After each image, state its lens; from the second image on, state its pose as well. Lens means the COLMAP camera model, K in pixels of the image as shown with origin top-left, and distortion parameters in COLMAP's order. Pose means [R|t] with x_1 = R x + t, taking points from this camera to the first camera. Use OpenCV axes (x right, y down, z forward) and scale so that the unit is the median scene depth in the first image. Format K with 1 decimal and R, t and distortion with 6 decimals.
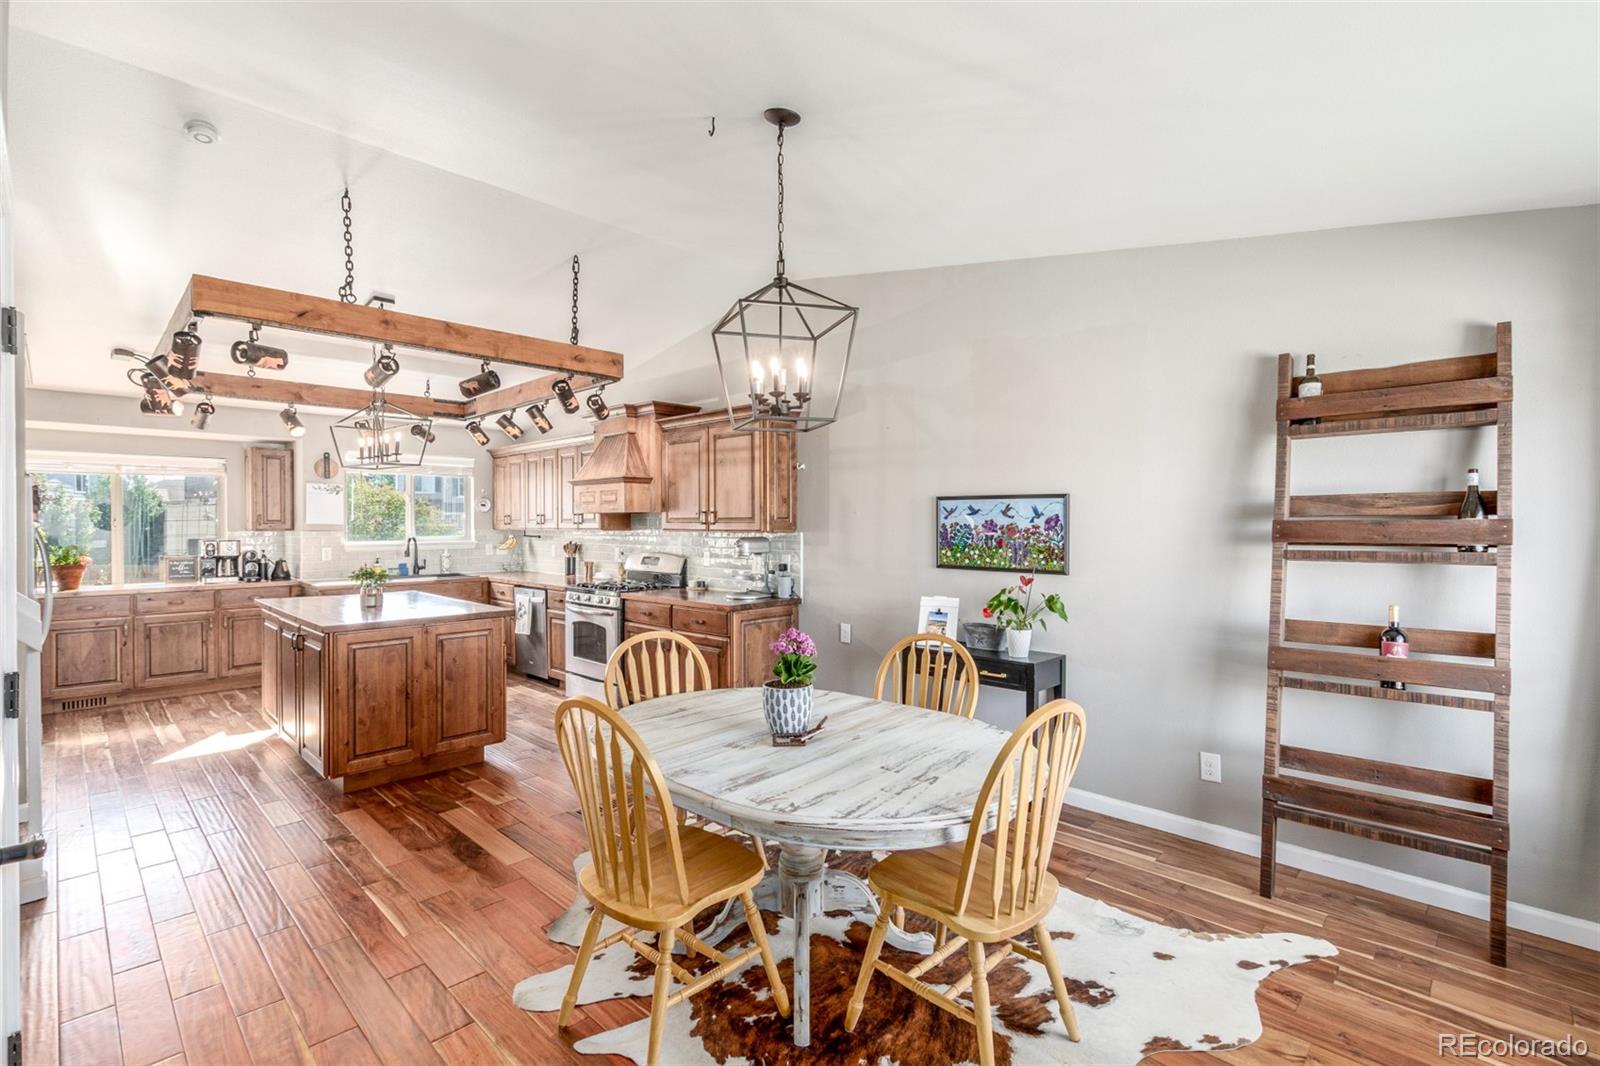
lens RADIAL K [[731.6, 0, 788.1], [0, 731.6, 533.4], [0, 0, 1]] dist [0.001293, 0.000281]
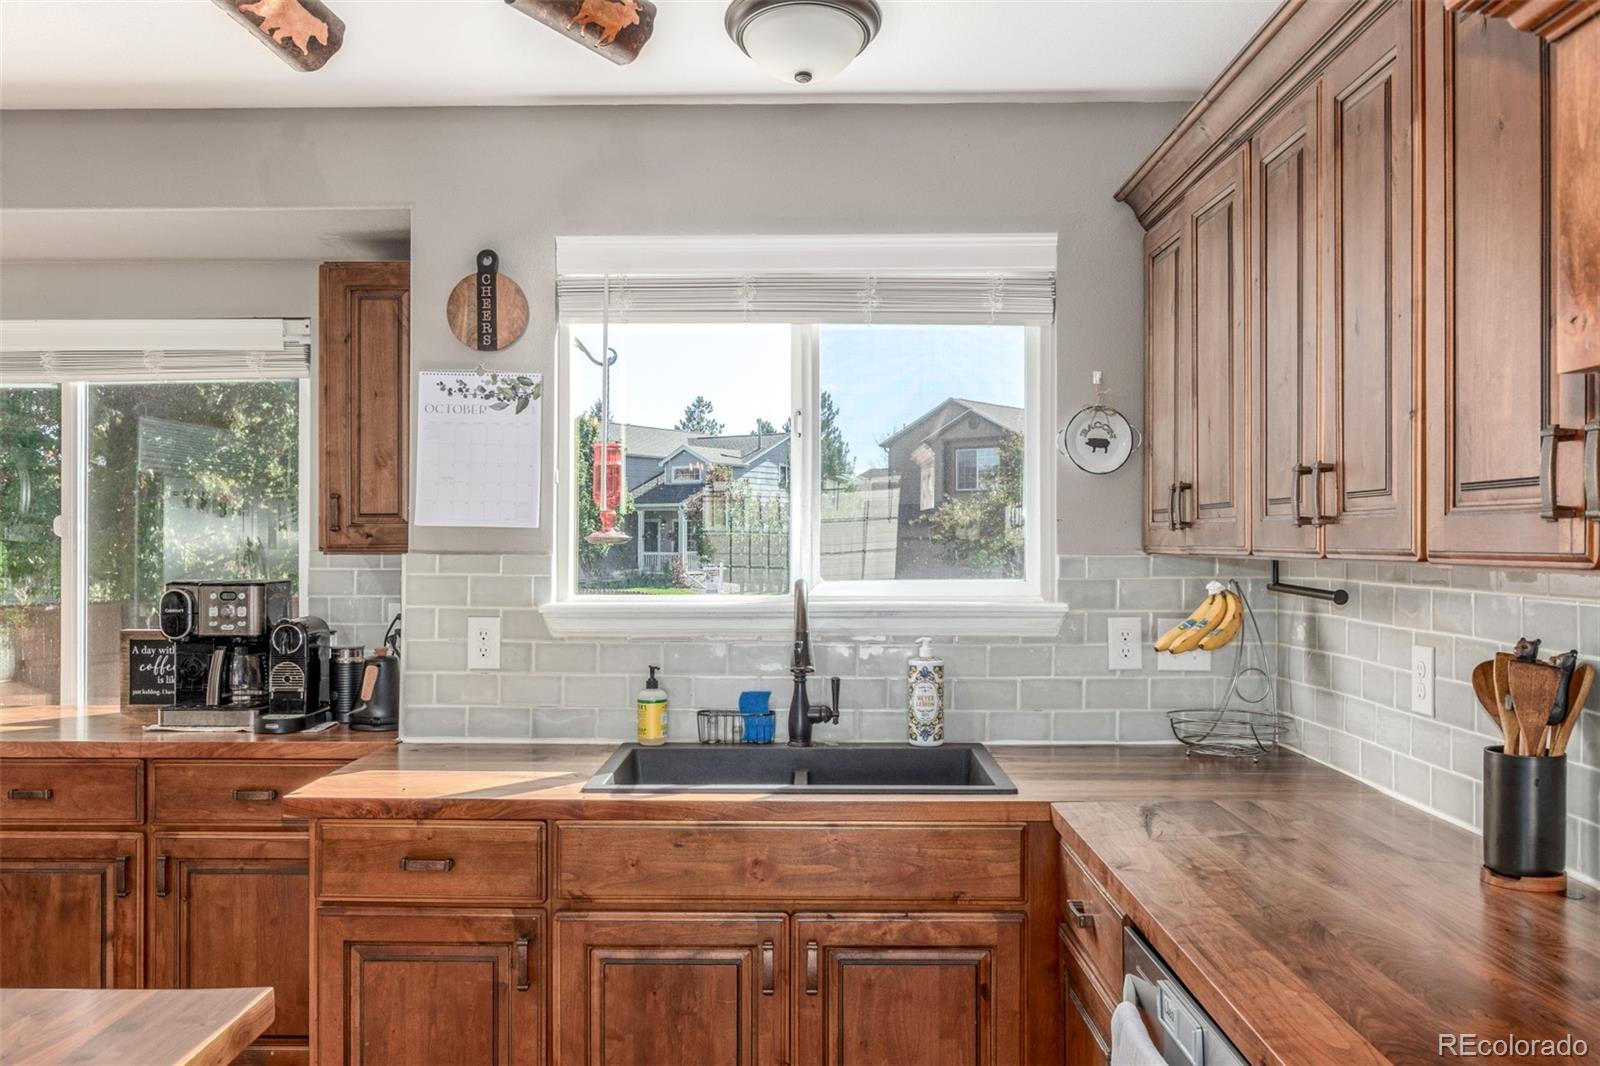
lens RADIAL K [[1272.5, 0, 800.0], [0, 1272.5, 533.0], [0, 0, 1]] dist [-0.000417, 0.000302]
pose [[0.680166, 0.000457, -0.733058, -0.211994], [-0.010220, 0.999909, -0.008860, -0.007341], [0.732987, 0.013518, 0.680108, 0.728445]]
